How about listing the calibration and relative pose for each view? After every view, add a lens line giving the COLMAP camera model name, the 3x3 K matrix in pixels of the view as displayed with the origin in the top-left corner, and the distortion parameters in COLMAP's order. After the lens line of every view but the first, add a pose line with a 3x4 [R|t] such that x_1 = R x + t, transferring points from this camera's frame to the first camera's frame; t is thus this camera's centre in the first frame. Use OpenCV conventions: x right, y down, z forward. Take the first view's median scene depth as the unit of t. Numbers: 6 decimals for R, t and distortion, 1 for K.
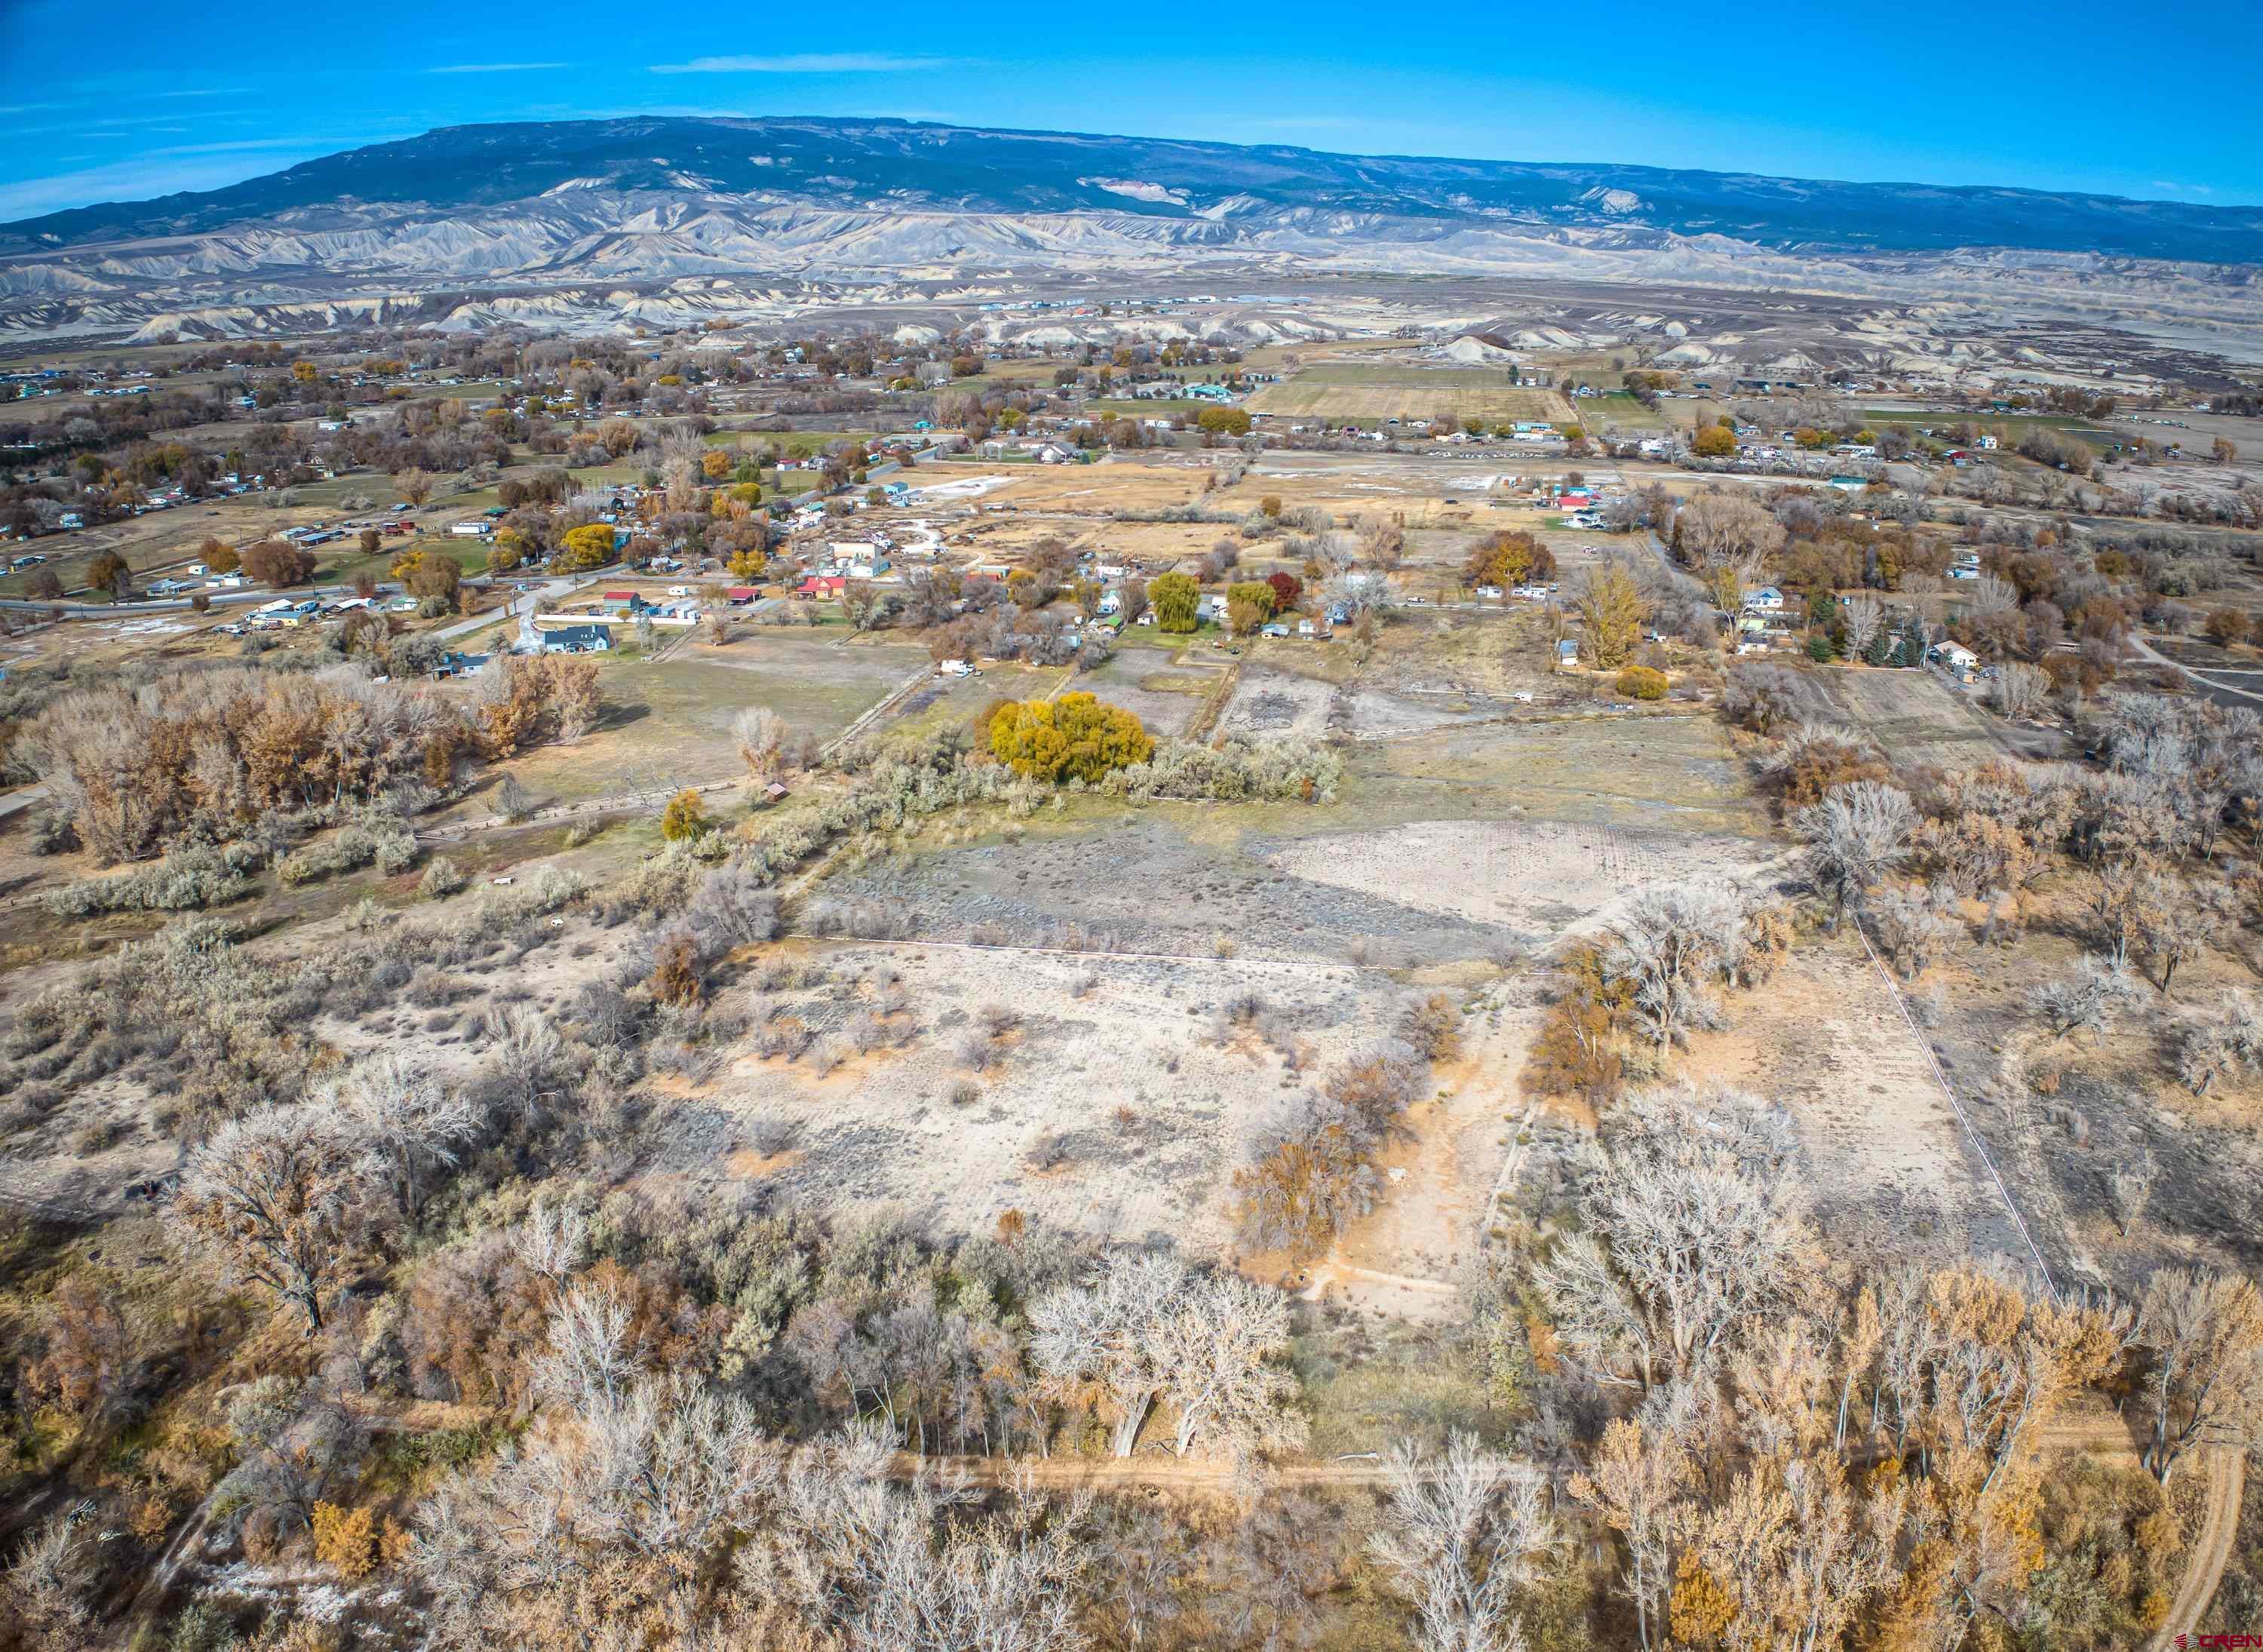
lens RADIAL K [[1639.9, 0, 1145.5], [0, 1639.9, 813.1], [0, 0, 1]] dist [-0.101378, -0.014015]
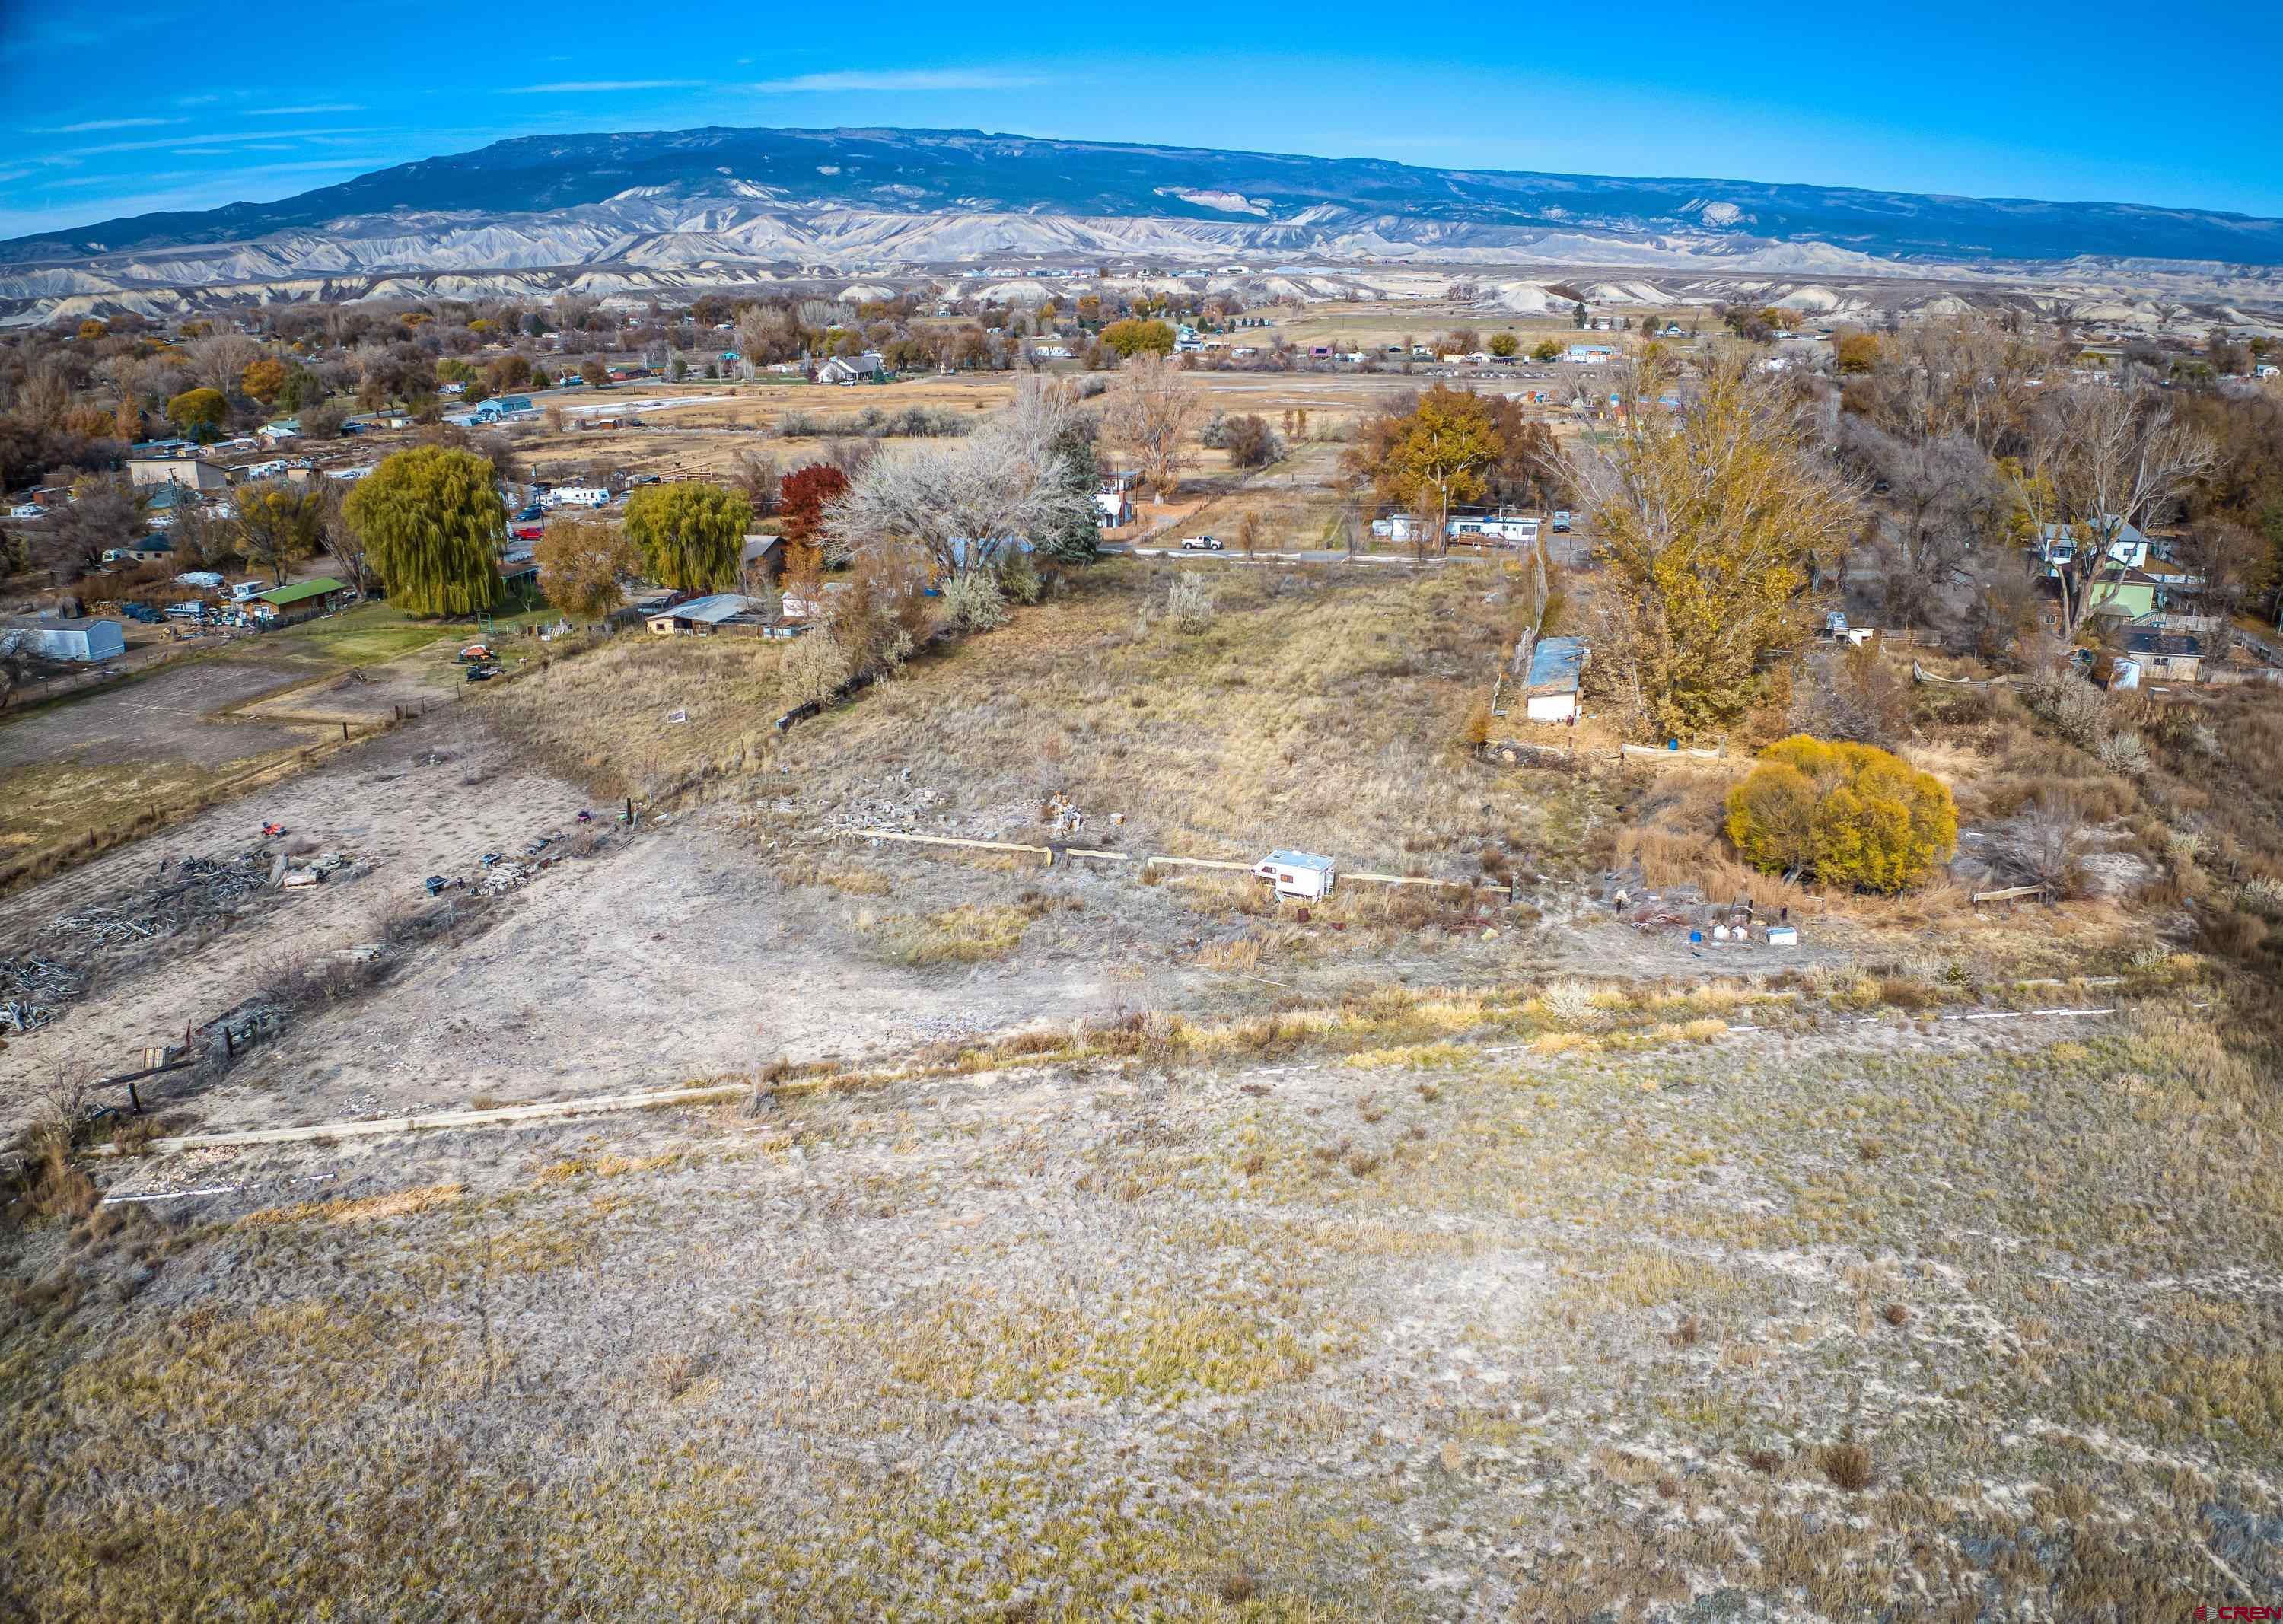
lens RADIAL K [[1671.1, 0, 1184.3], [0, 1671.1, 814.8], [0, 0, 1]] dist [-0.107155, -0.009727]
pose [[0.999542, 0.008229, -0.029136, 0.155806], [-0.008726, 0.999818, -0.016964, -0.052602], [0.028991, 0.017210, 0.999432, 0.538413]]
